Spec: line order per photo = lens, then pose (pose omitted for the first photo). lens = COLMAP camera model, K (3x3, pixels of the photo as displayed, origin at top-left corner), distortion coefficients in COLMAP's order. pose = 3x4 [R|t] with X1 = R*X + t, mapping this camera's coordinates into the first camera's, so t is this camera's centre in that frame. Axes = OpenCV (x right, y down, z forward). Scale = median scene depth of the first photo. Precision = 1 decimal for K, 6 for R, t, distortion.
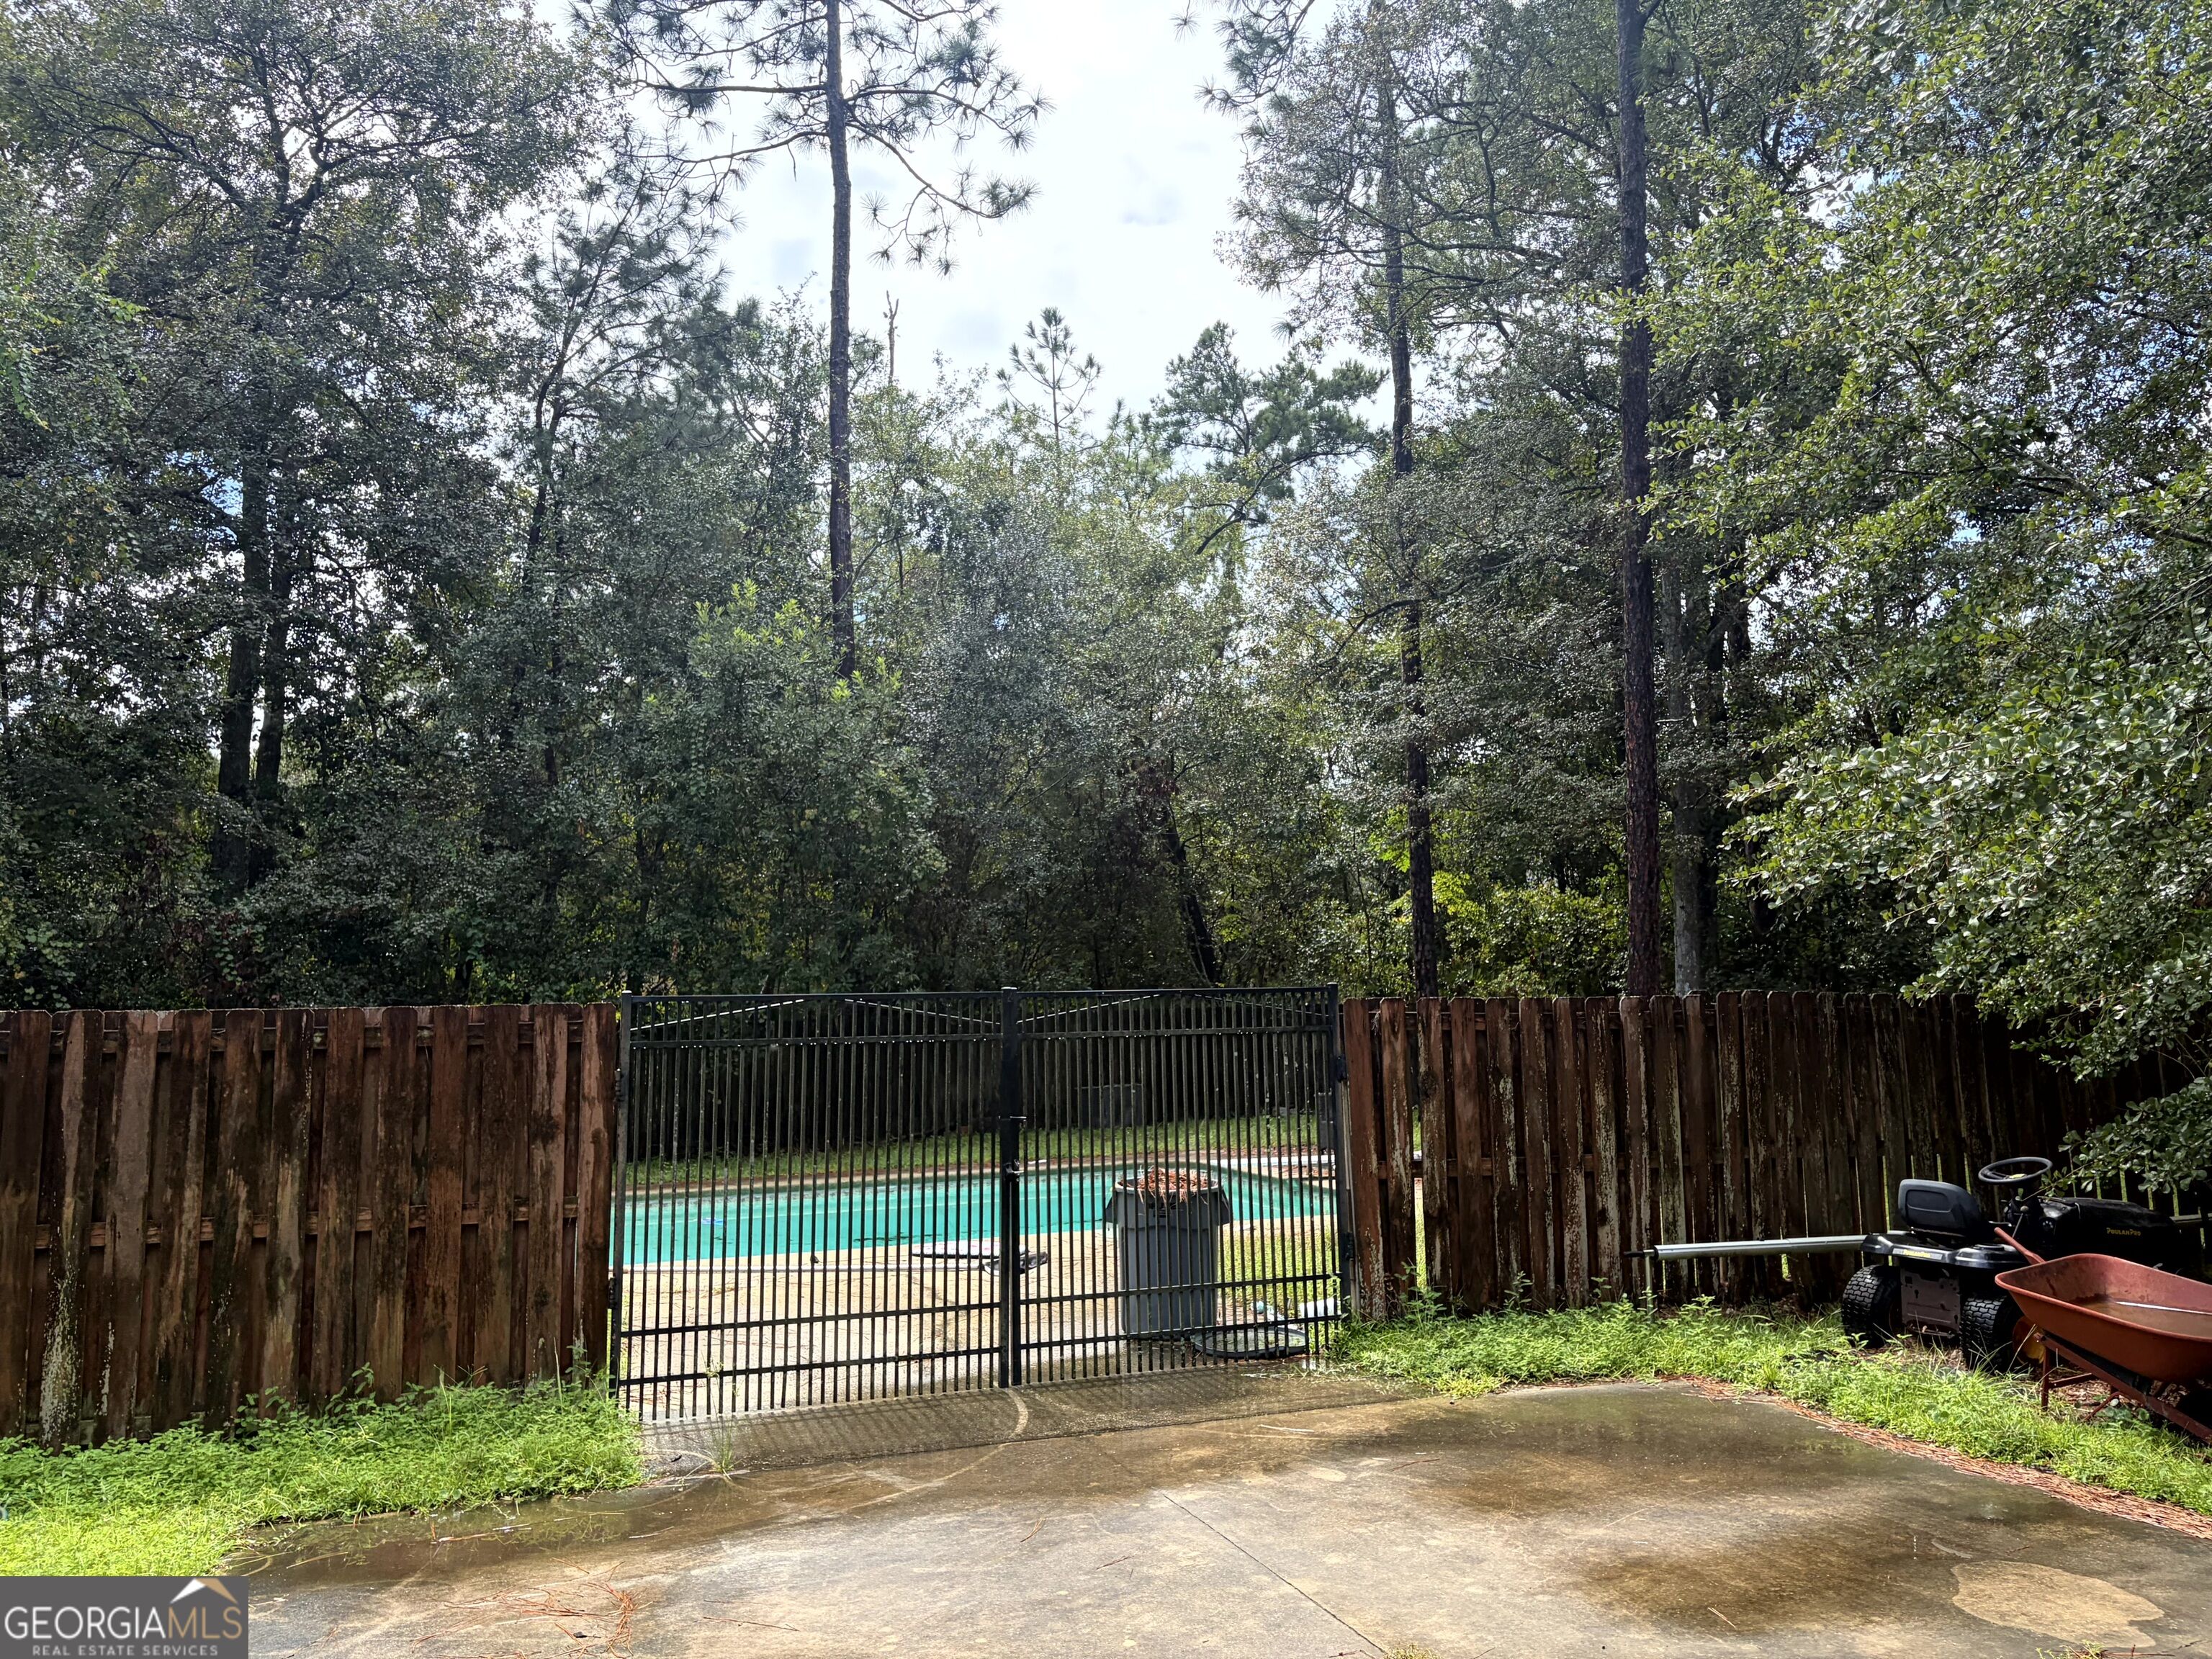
lens RADIAL K [[1656.0, 0, 1134.6], [0, 1656.0, 783.4], [0, 0, 1]] dist [0.030735, -0.011669]
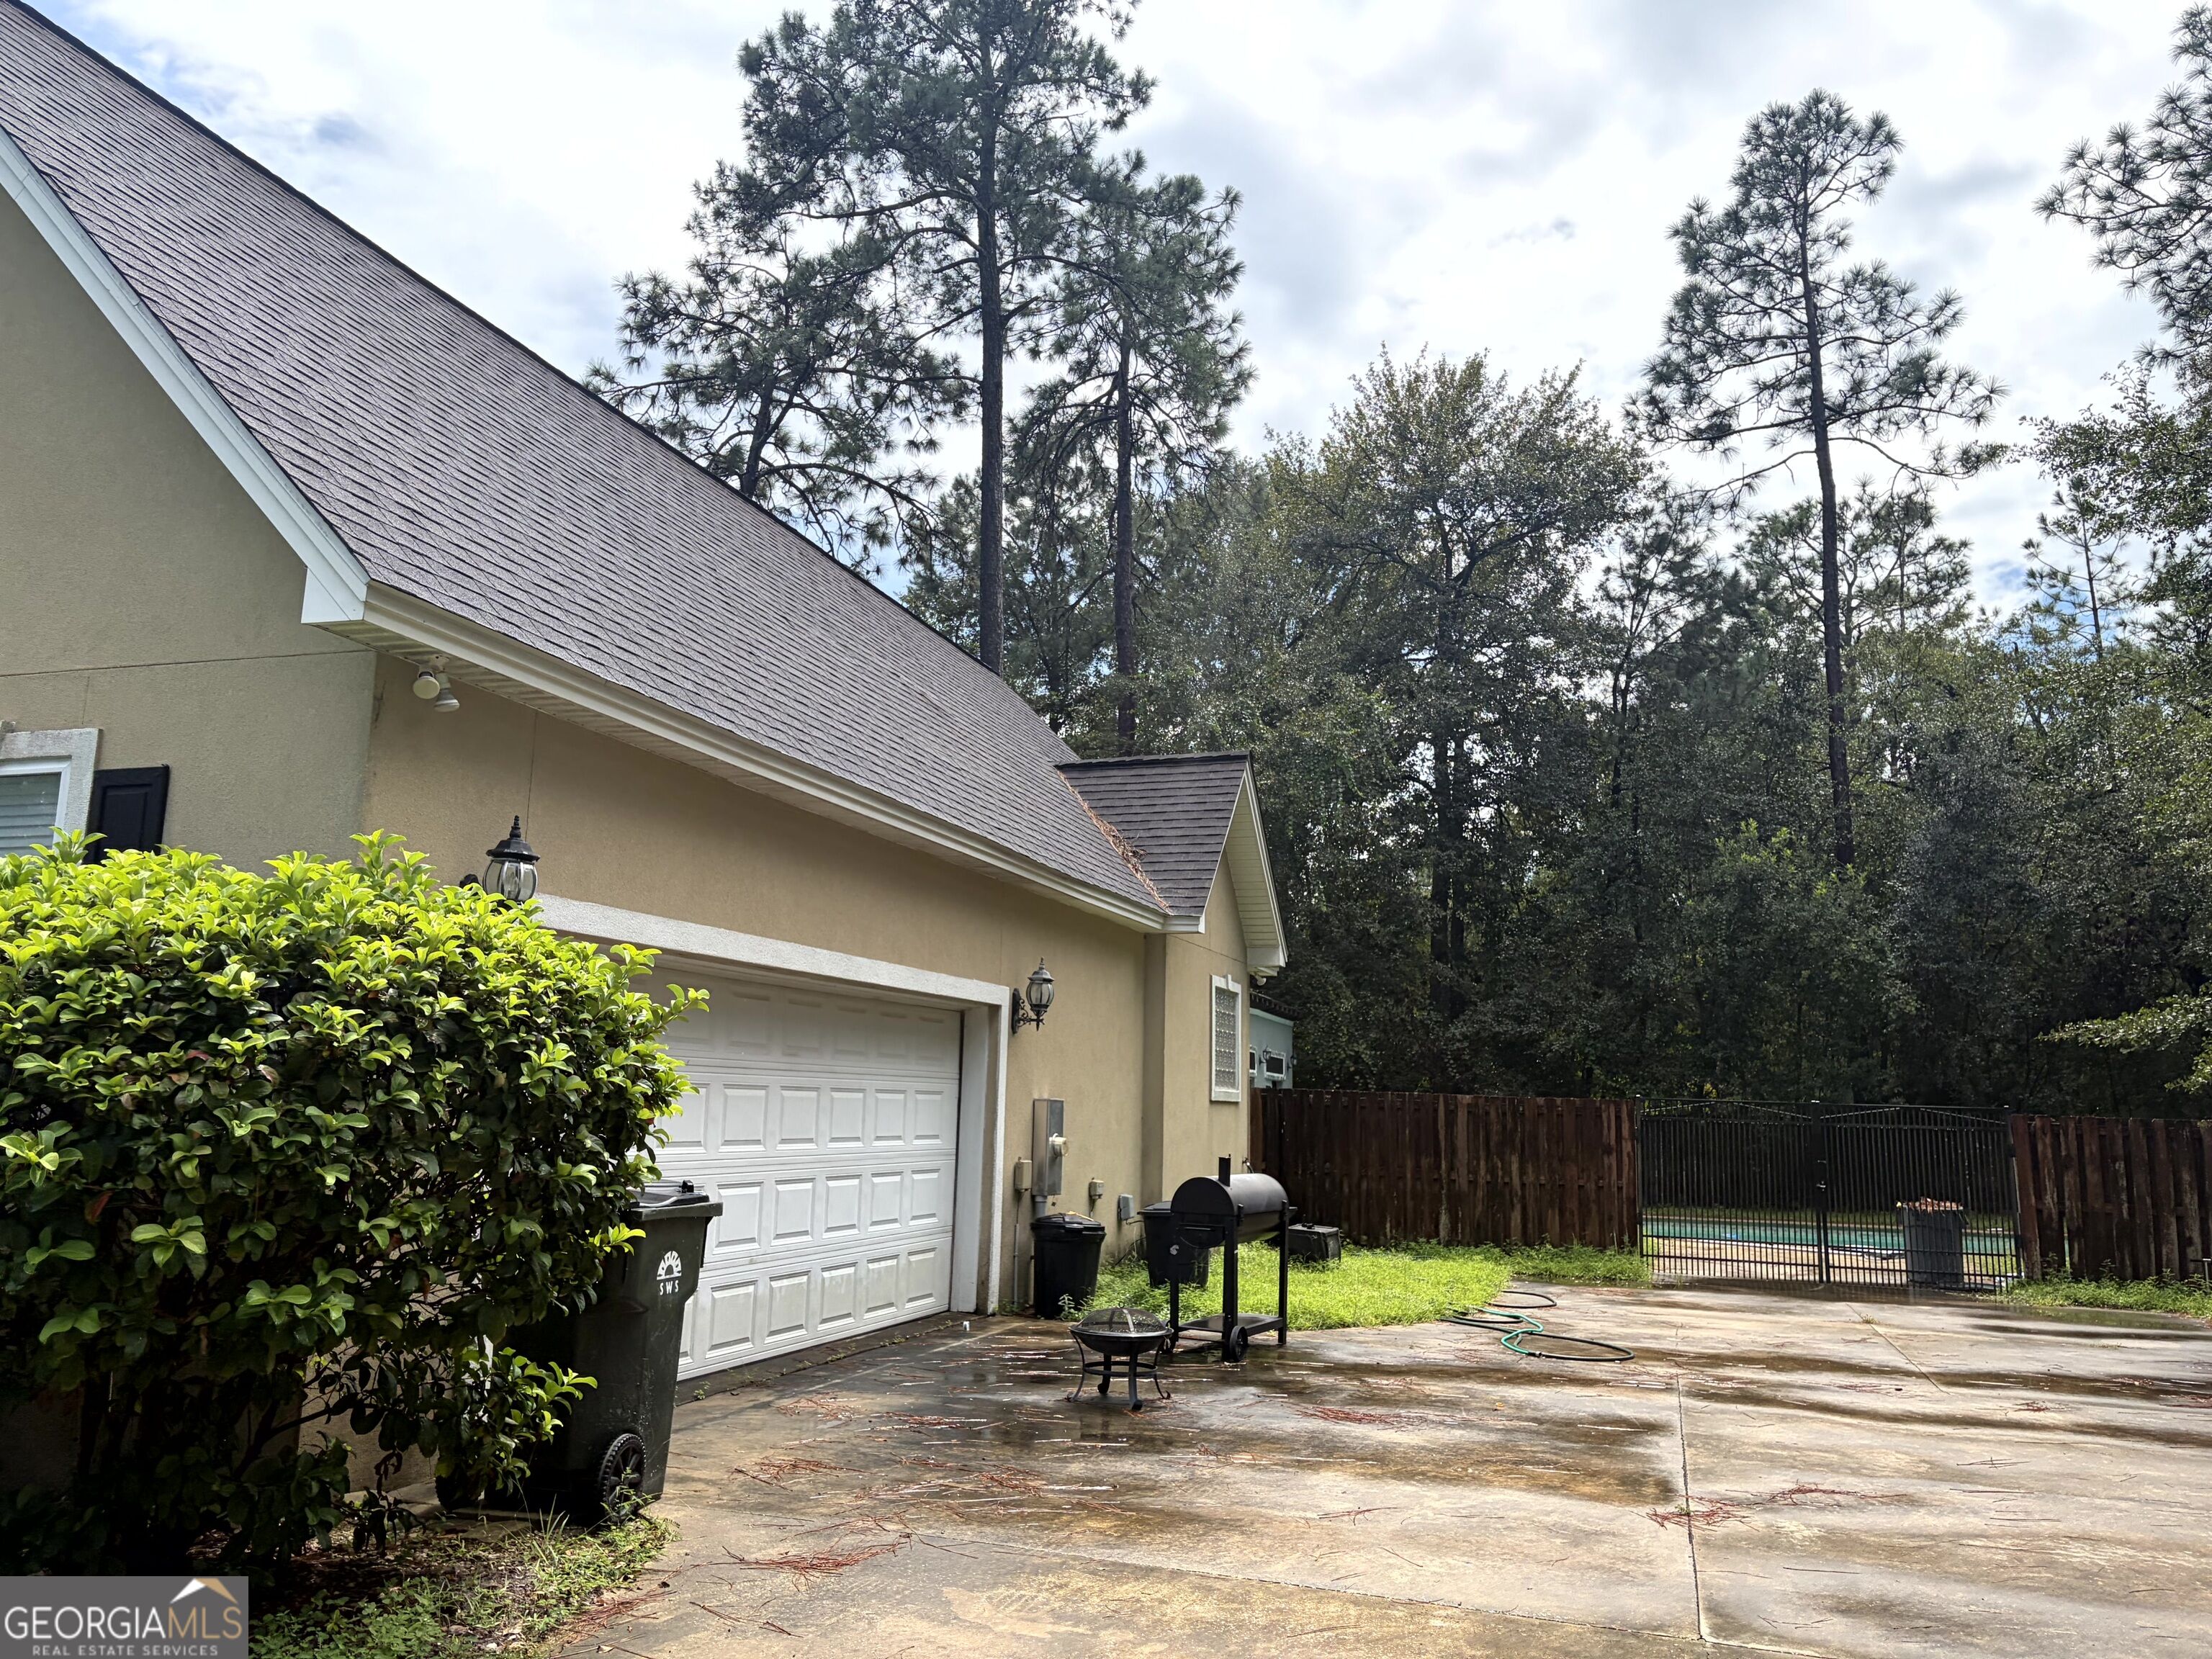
lens RADIAL K [[1656.0, 0, 1103.3], [0, 1656.0, 830.9], [0, 0, 1]] dist [0.030735, -0.011669]
pose [[0.783673, -0.061027, -0.618169, 0.216528], [0.045262, 0.998127, -0.041157, -0.069828], [0.619523, 0.004274, 0.784967, -0.495998]]
